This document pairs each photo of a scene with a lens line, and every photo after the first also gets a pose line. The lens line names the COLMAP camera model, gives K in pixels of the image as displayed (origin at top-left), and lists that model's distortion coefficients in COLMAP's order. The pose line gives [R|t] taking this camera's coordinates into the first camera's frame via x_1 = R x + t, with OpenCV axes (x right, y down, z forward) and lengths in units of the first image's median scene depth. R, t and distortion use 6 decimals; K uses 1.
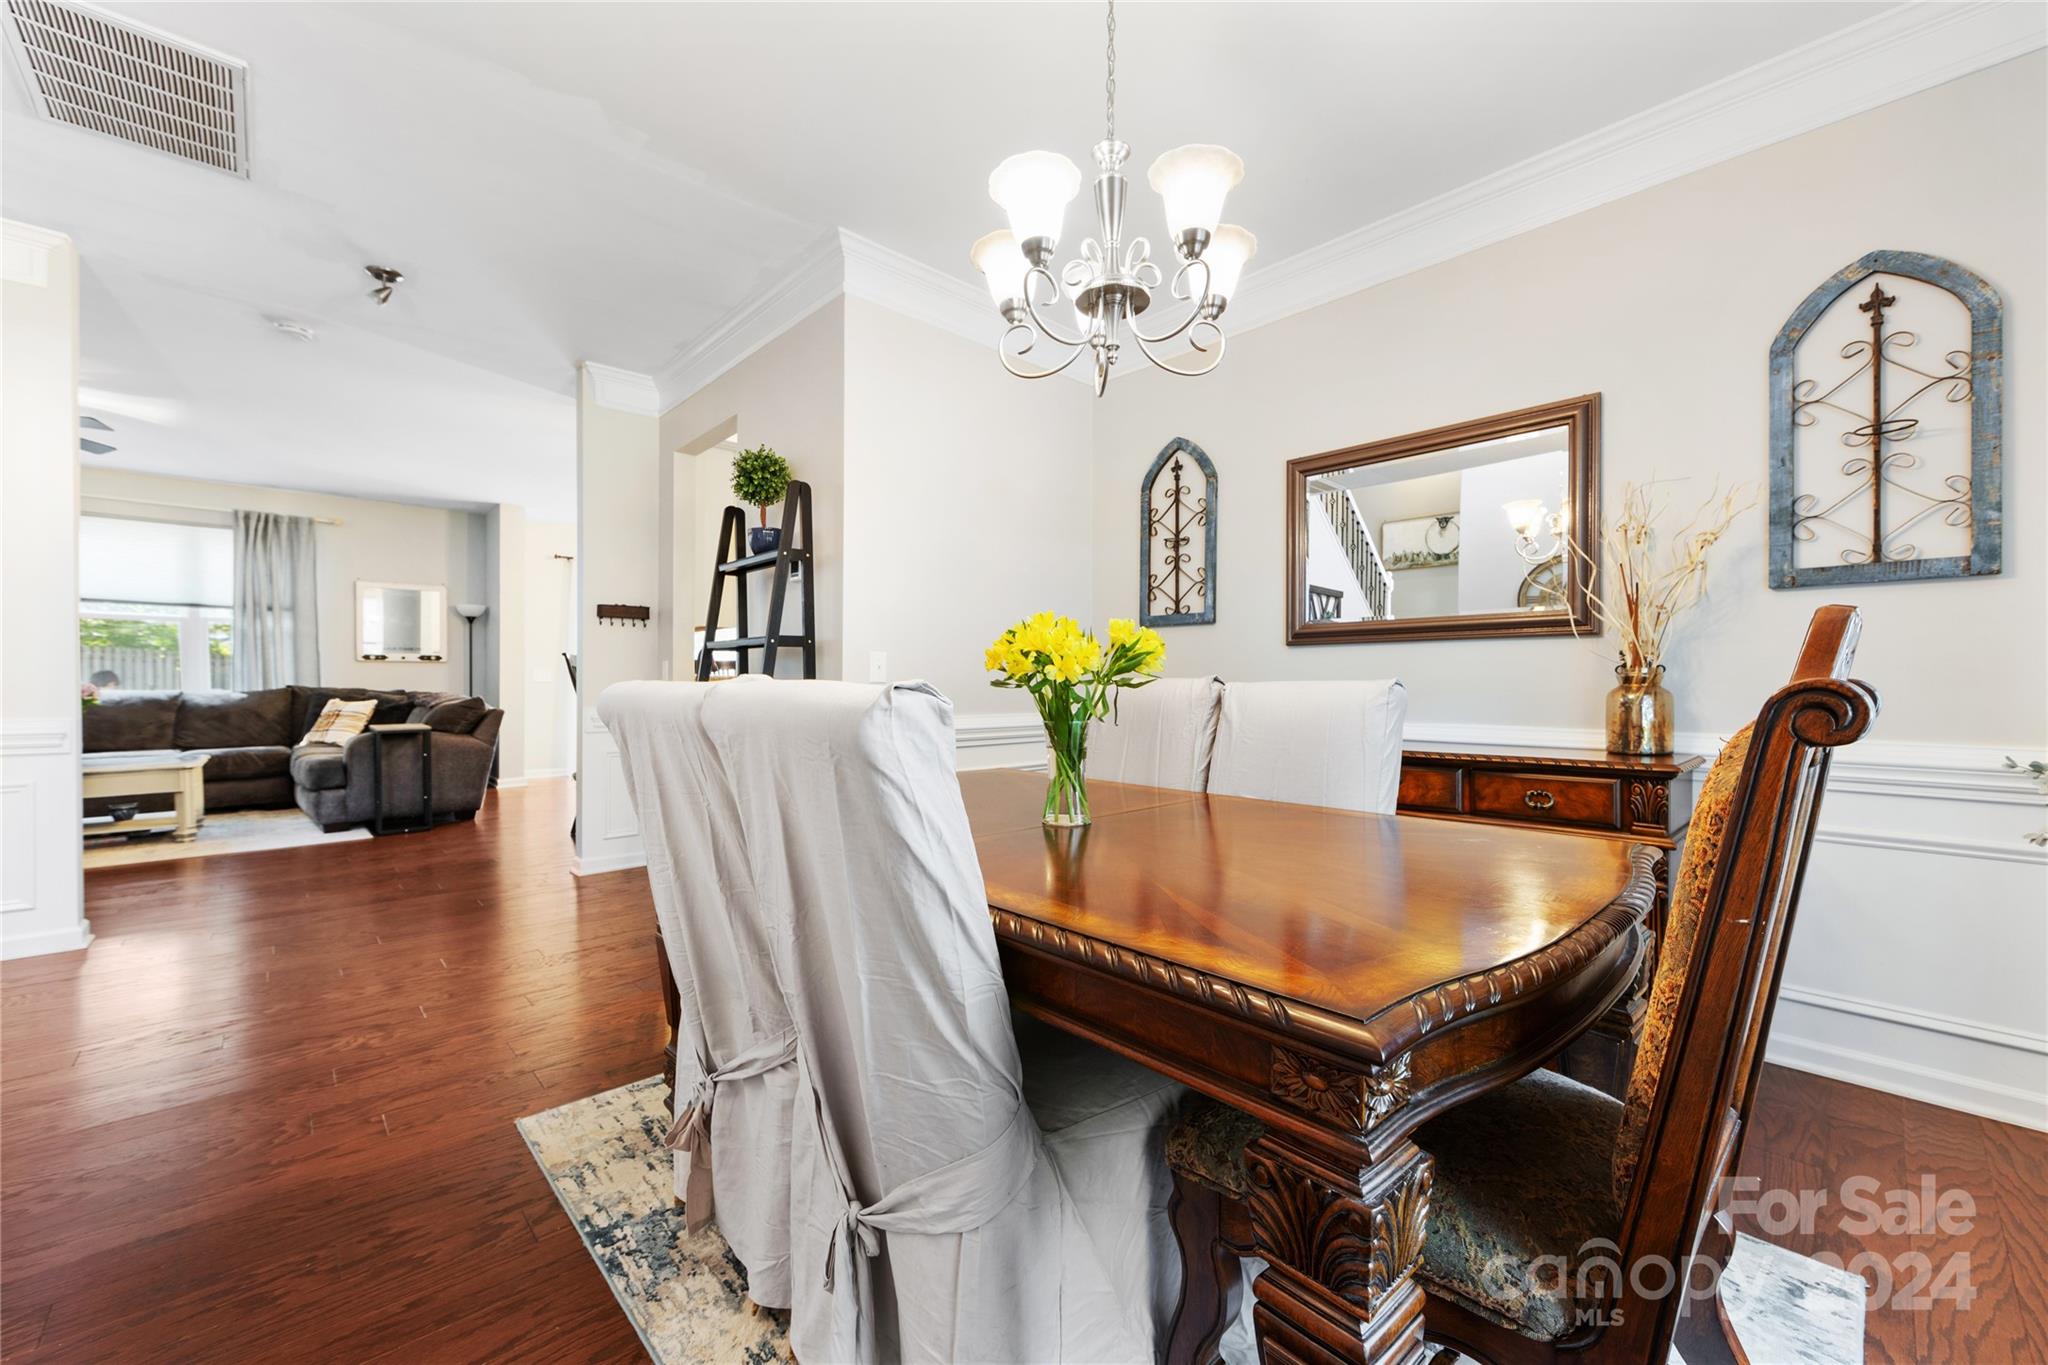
lens RADIAL K [[793.7, 0, 1014.3], [0, 793.7, 672.9], [0, 0, 1]] dist [0.004040, 0.000523]
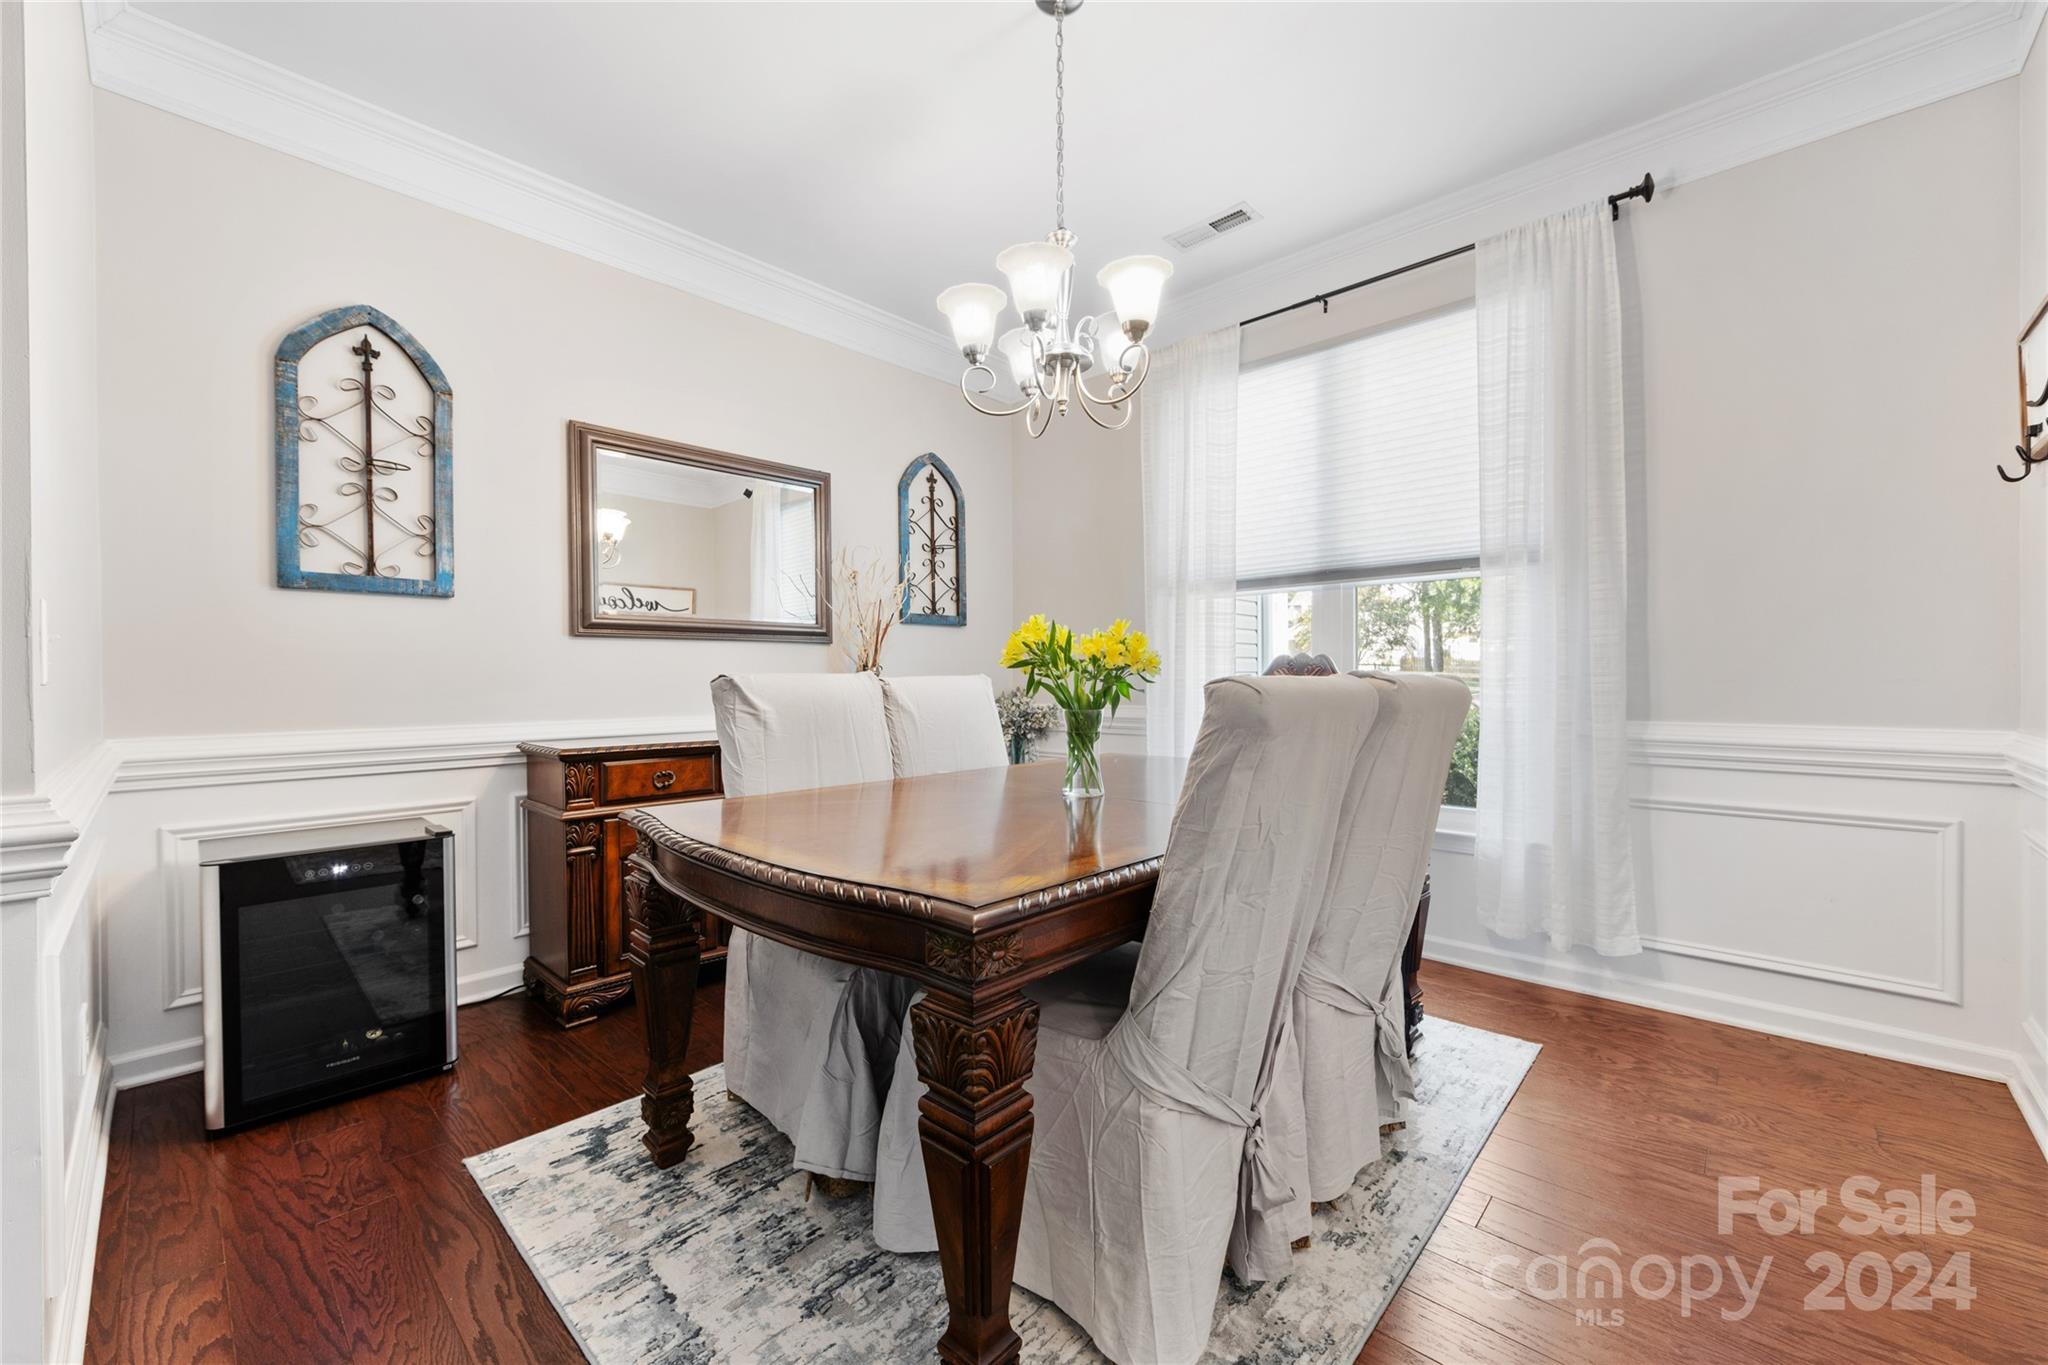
lens RADIAL K [[793.7, 0, 1008.0], [0, 793.7, 685.9], [0, 0, 1]] dist [0.004040, 0.000523]
pose [[-0.038598, -0.012408, 0.999178, -0.490245], [-0.005159, 0.999912, 0.012217, 0.006547], [-0.999241, -0.004683, -0.038659, 0.511772]]
